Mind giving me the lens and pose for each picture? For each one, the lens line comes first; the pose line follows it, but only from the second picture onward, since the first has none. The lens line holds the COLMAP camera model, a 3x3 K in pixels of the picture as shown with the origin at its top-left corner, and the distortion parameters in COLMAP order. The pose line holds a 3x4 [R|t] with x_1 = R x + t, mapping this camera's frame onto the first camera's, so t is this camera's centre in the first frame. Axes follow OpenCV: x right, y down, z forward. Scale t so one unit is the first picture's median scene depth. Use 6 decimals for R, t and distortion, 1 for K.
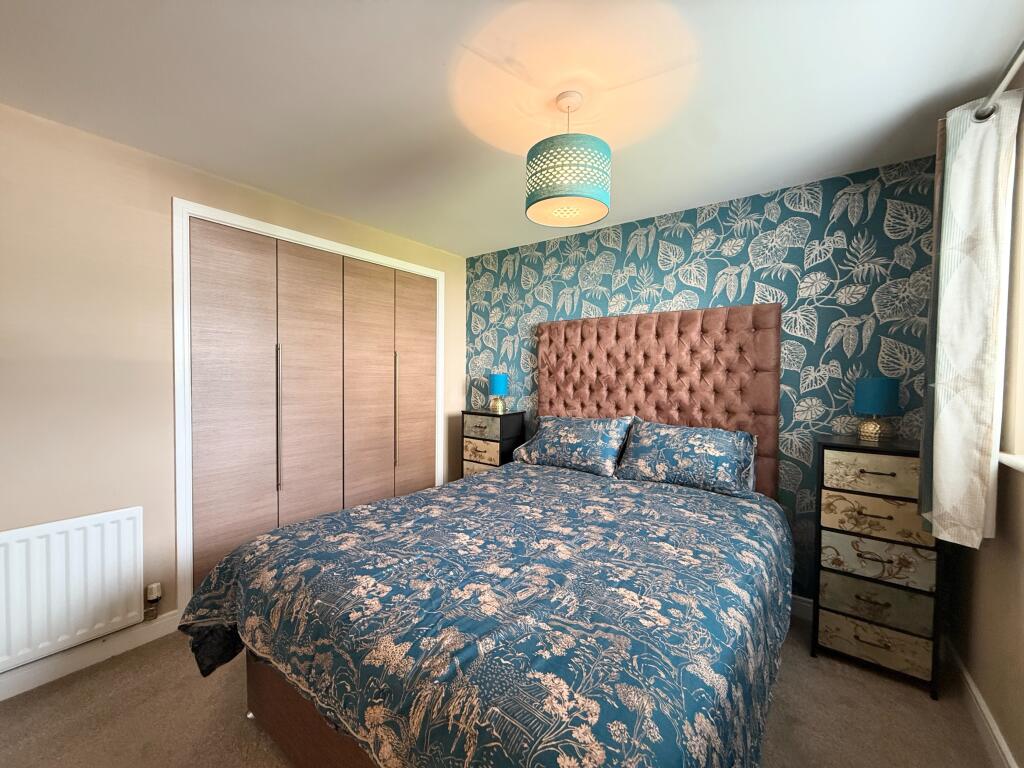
lens RADIAL K [[409.4, 0, 512.0], [0, 409.4, 384.0], [0, 0, 1]] dist [0.001551, 0.000006]
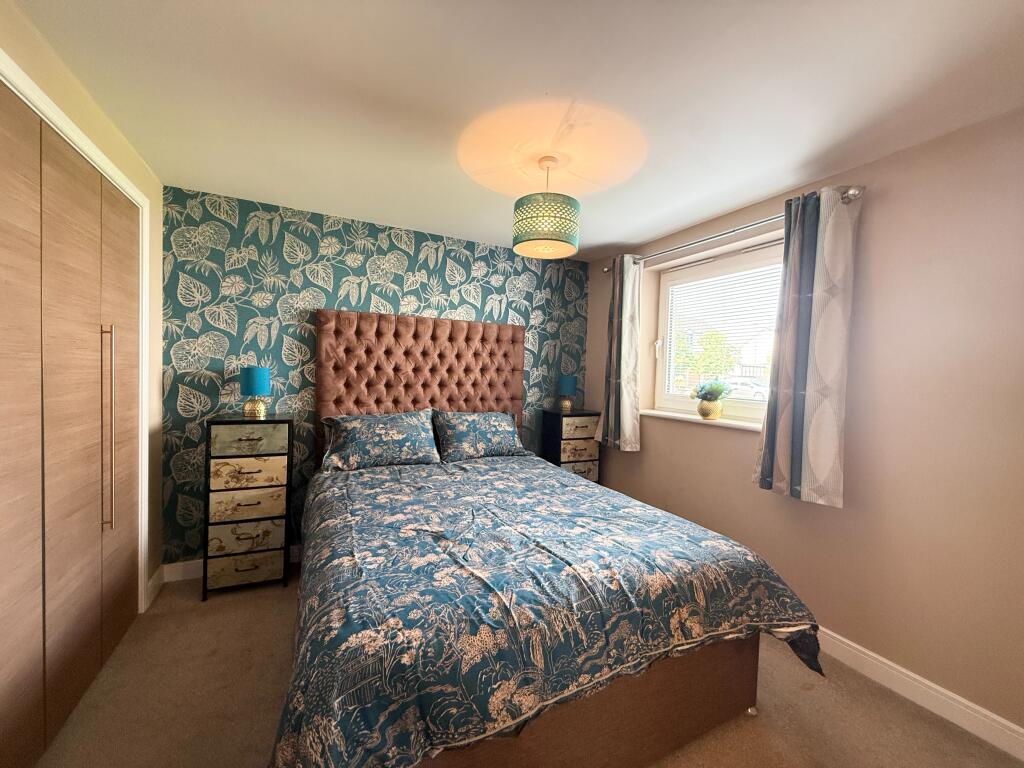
lens RADIAL K [[382.3, 0, 510.9], [0, 382.3, 391.2], [0, 0, 1]] dist [-0.001835, -0.000116]
pose [[0.468897, -0.027948, 0.882811, -0.535373], [0.004591, 0.999563, 0.029205, 0.001995], [-0.883241, -0.009641, 0.468820, 0.318079]]
